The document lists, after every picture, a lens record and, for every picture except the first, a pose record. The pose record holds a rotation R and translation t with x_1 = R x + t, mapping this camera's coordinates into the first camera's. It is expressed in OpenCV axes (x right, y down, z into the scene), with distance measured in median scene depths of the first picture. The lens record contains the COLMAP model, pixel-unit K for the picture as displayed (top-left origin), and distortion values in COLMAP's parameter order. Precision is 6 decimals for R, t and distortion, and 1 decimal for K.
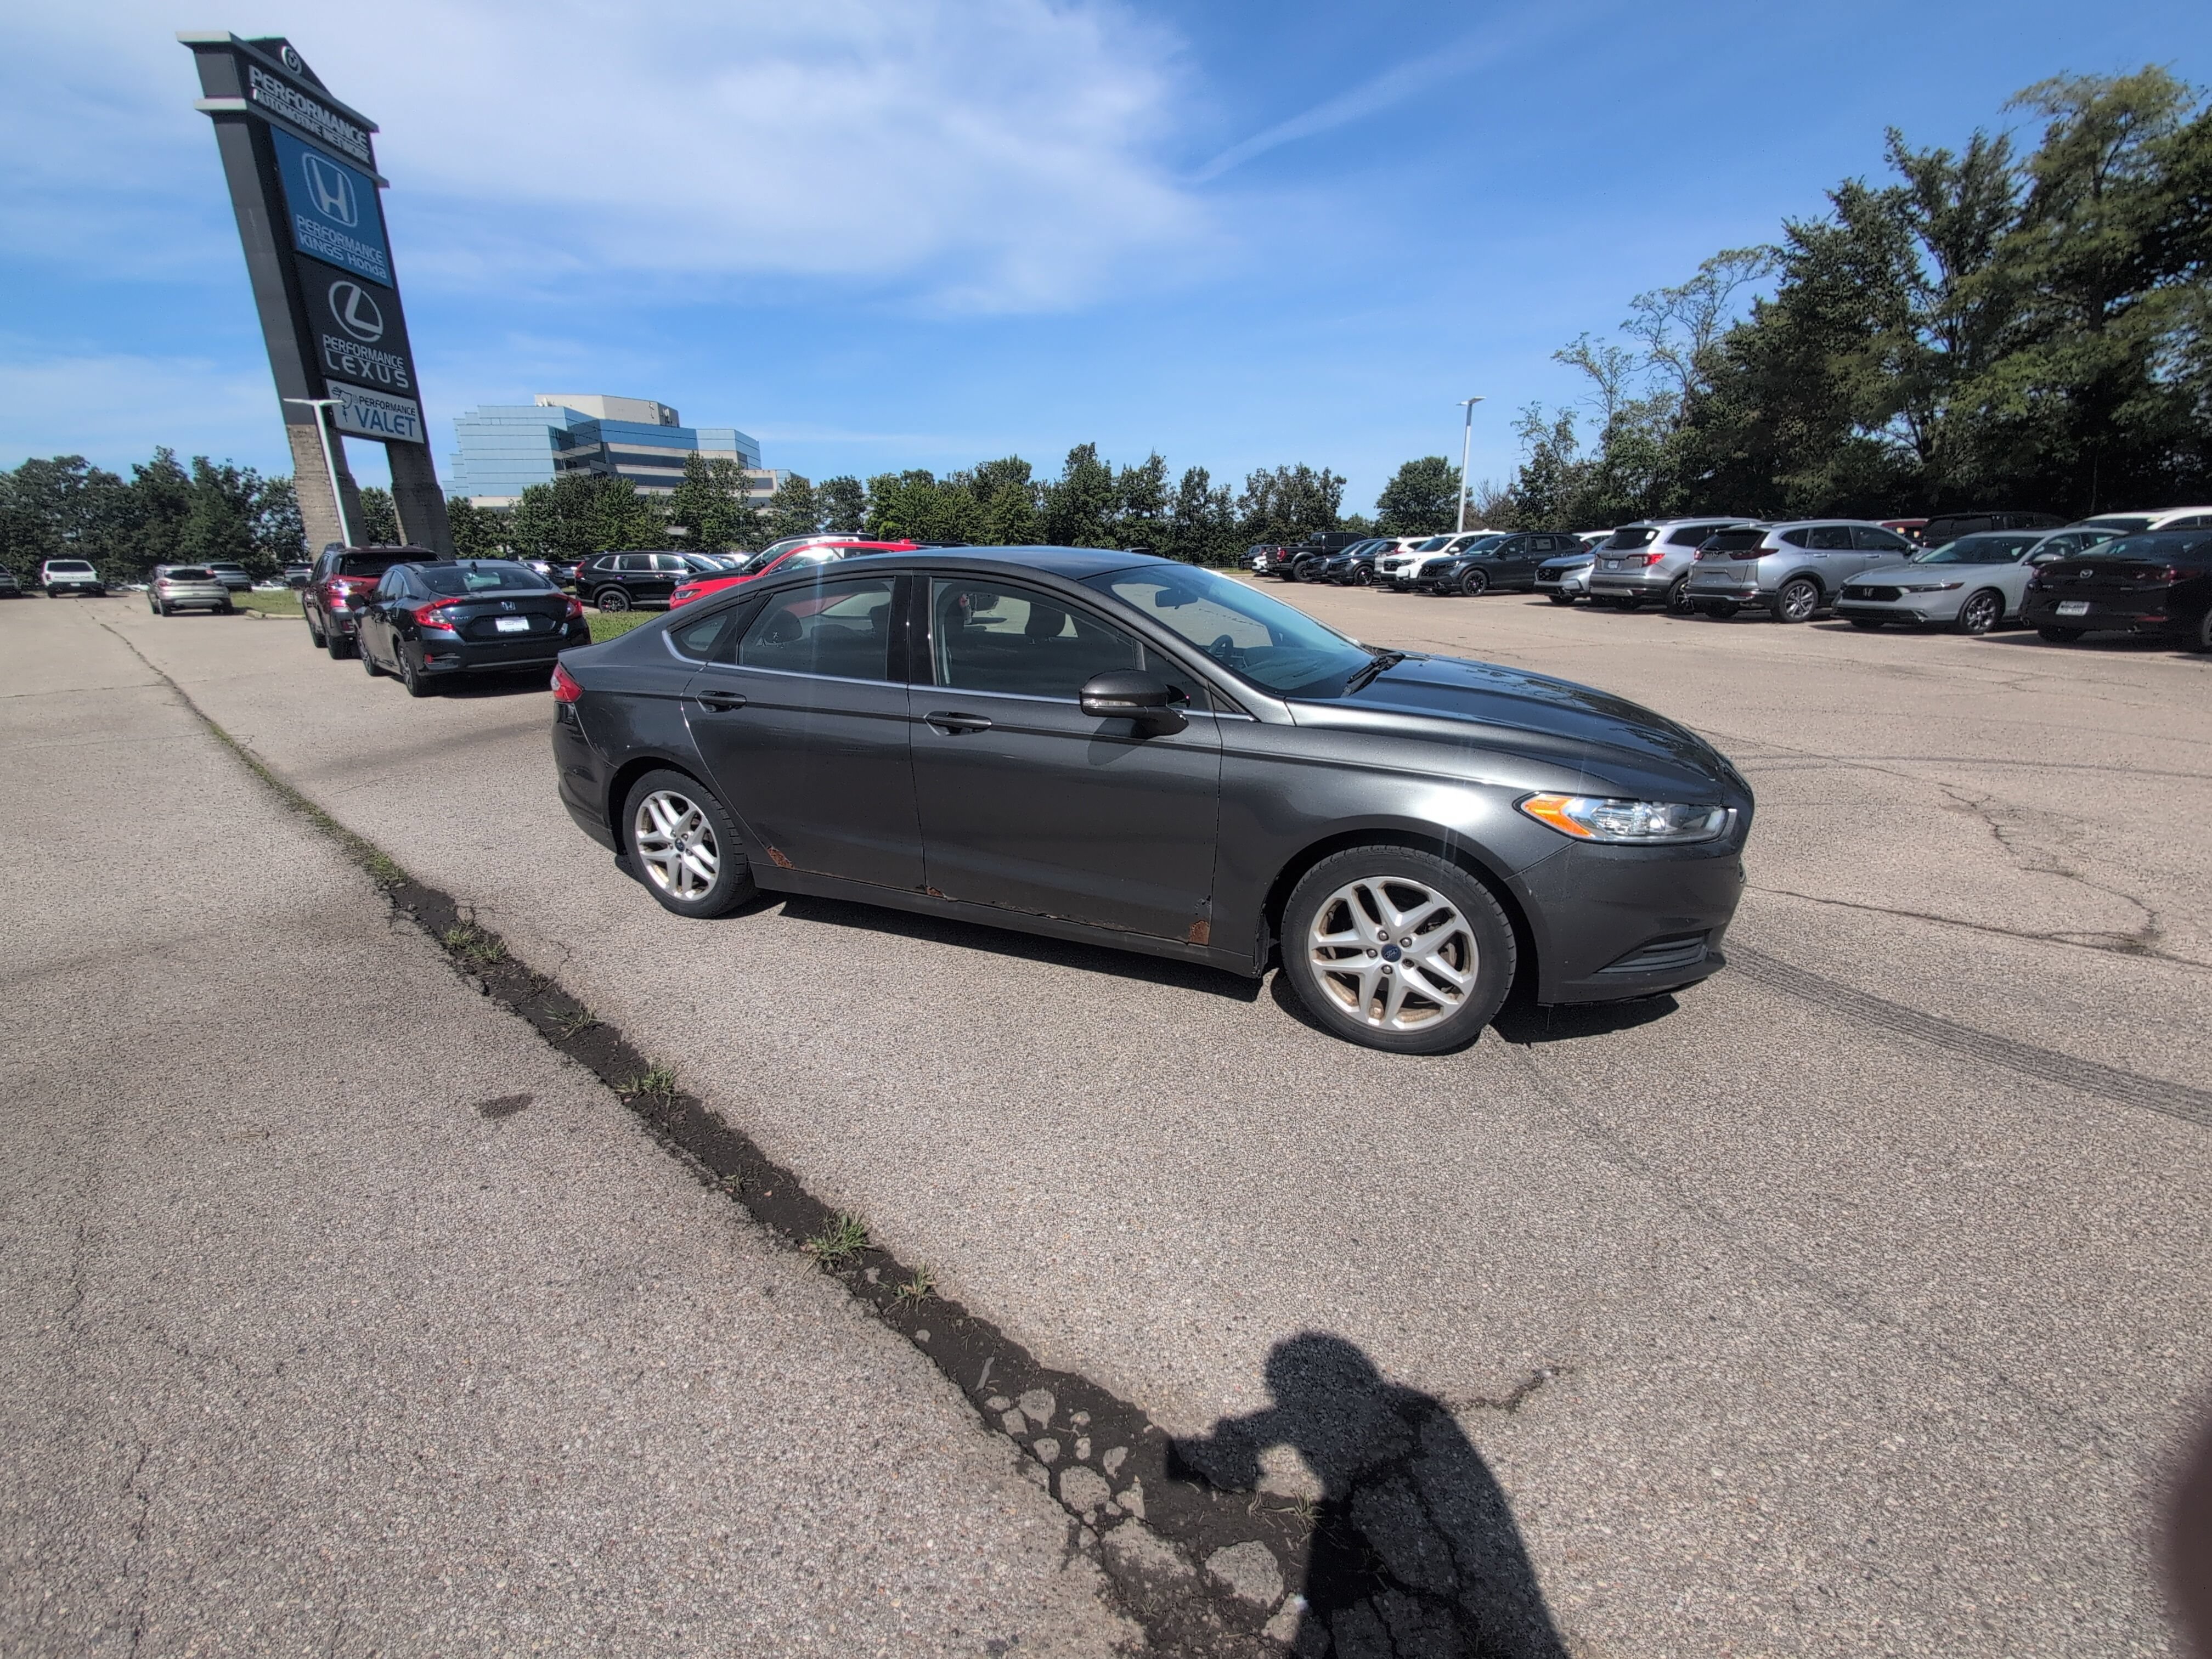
lens RADIAL K [[939.0, 0, 1104.7], [0, 939.0, 833.3], [0, 0, 1]] dist [-0.000728, 0.000465]
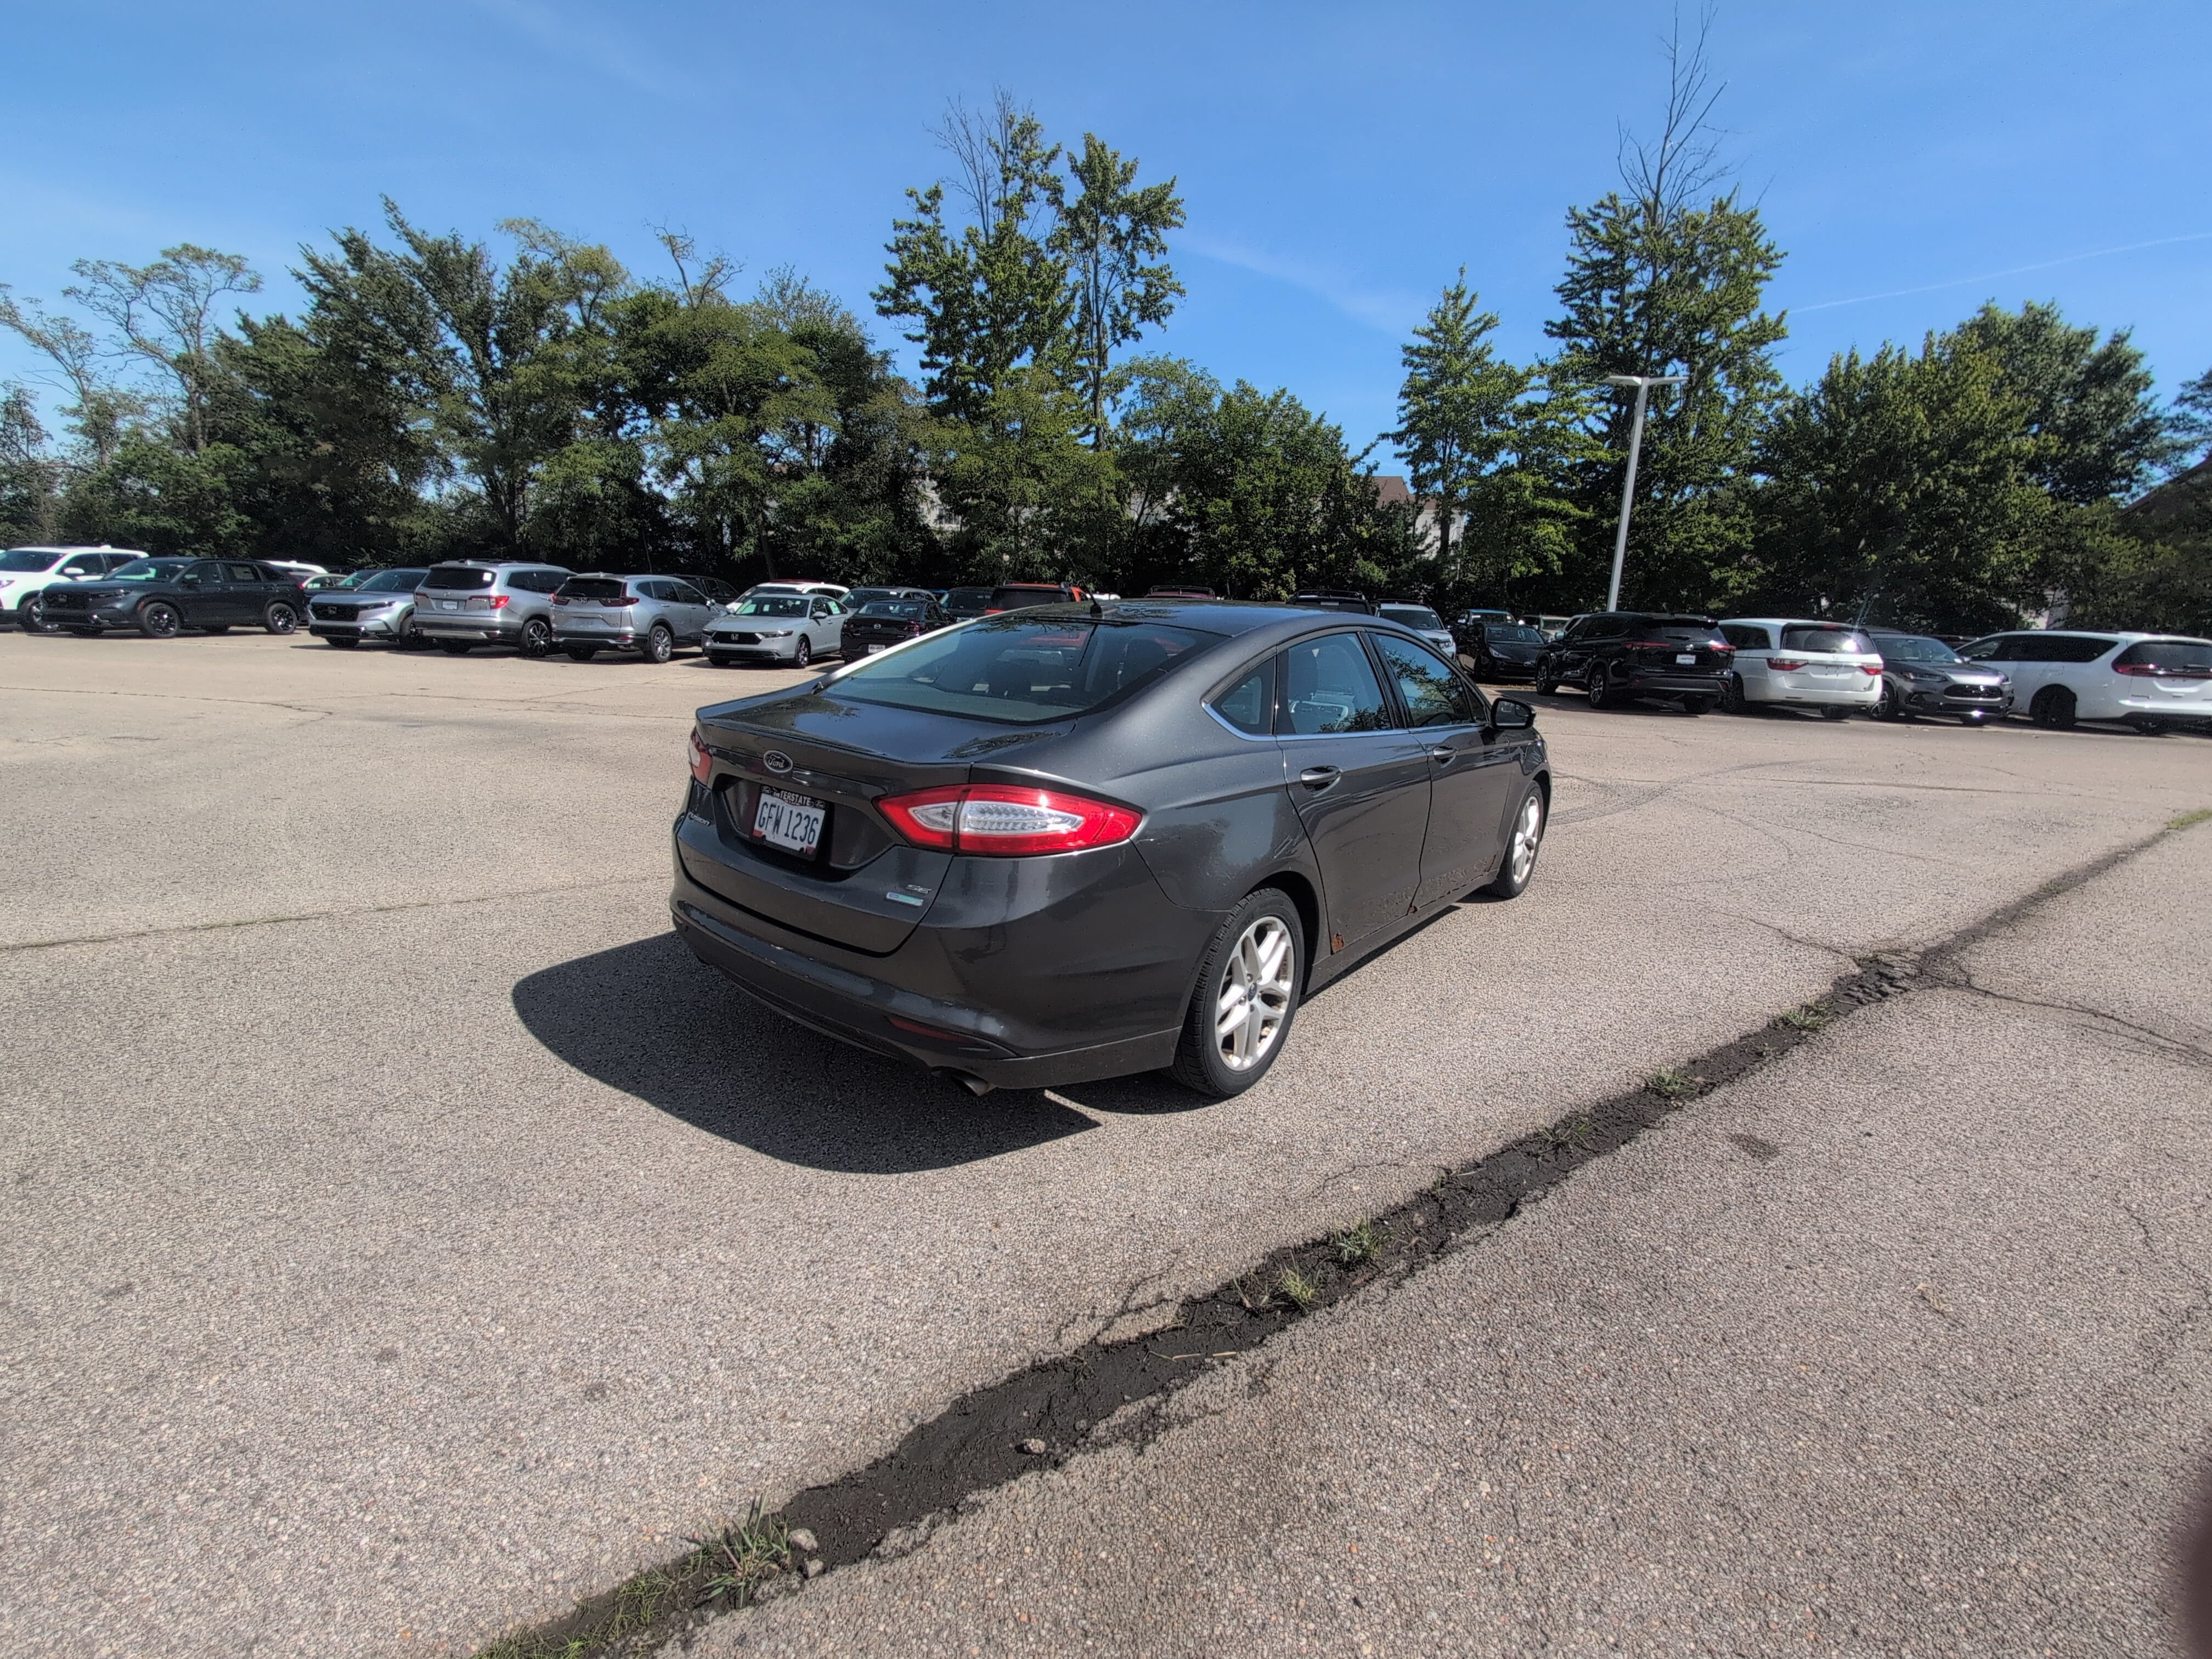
lens RADIAL K [[939.0, 0, 1104.9], [0, 939.0, 835.9], [0, 0, 1]] dist [-0.000728, 0.000465]
pose [[0.233066, -0.197421, 0.952211, -0.116860], [0.233839, 0.961824, 0.142179, -0.023773], [-0.943928, 0.189527, 0.270333, 0.090703]]
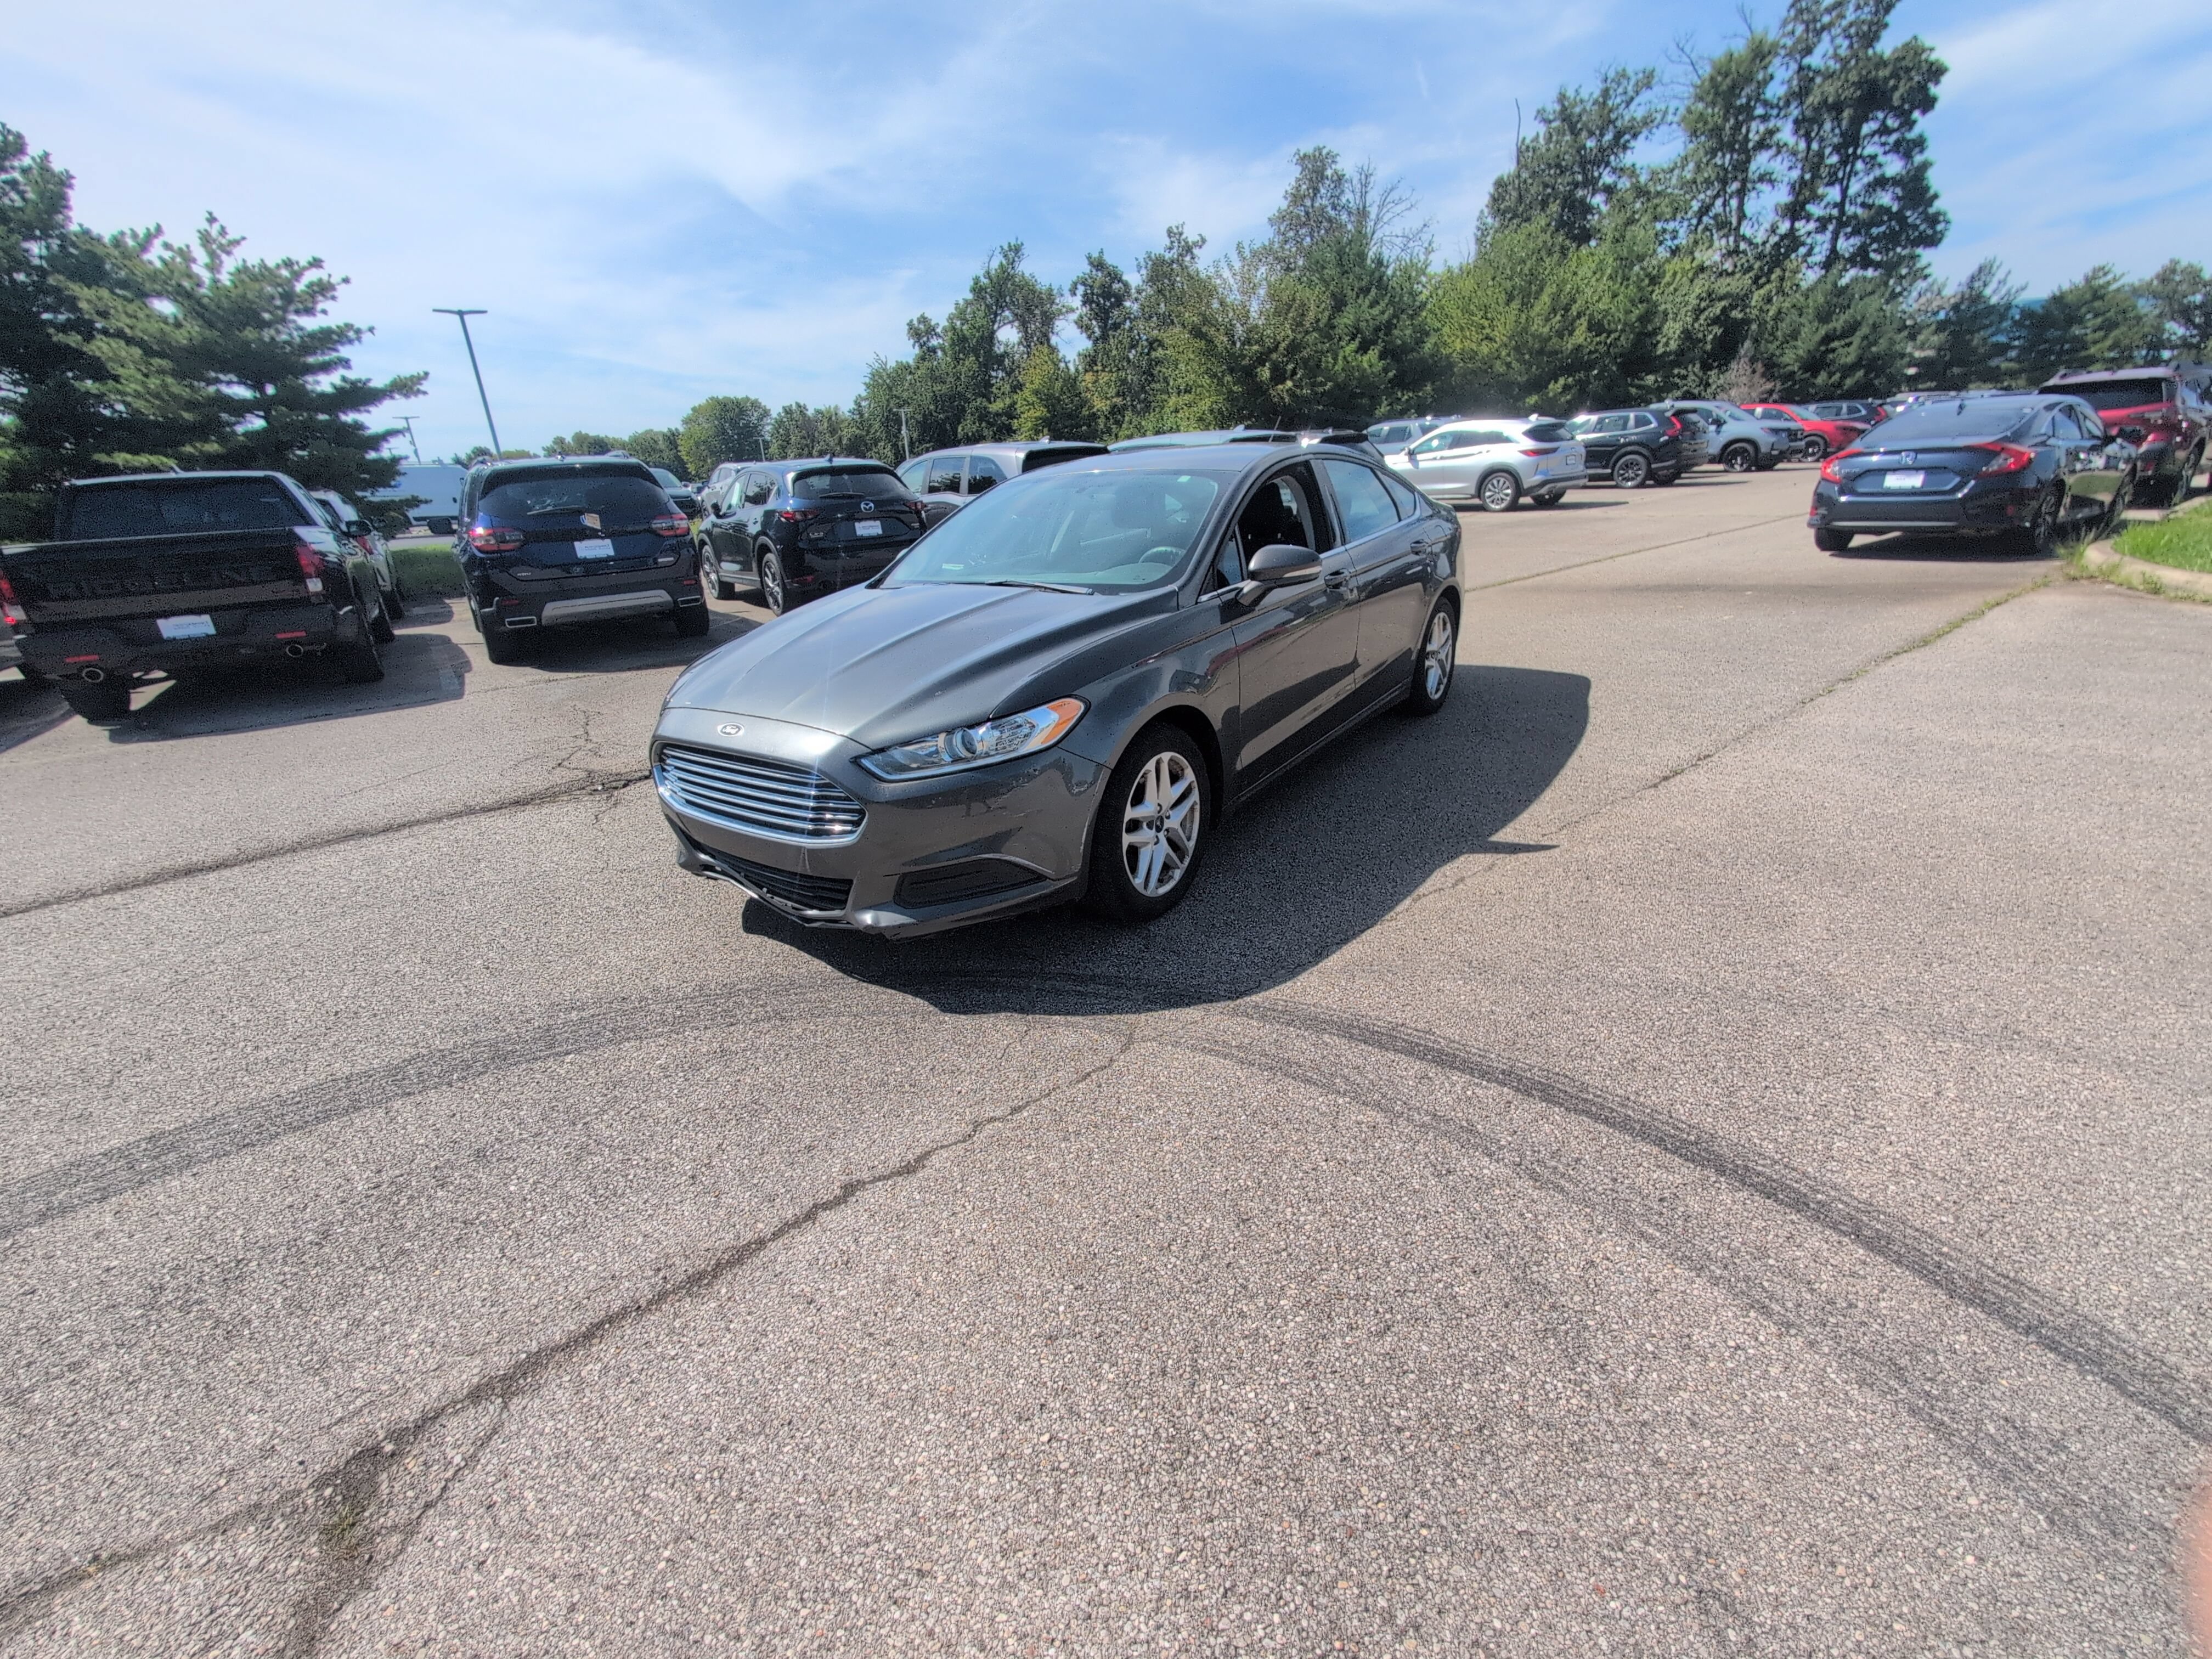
lens RADIAL K [[939.0, 0, 1109.0], [0, 939.0, 834.5], [0, 0, 1]] dist [-0.000728, 0.000465]
pose [[-0.172817, 0.391213, -0.903929, 0.115126], [-0.222929, 0.878385, 0.422778, -0.035862], [0.959394, 0.274575, -0.064587, 0.112924]]
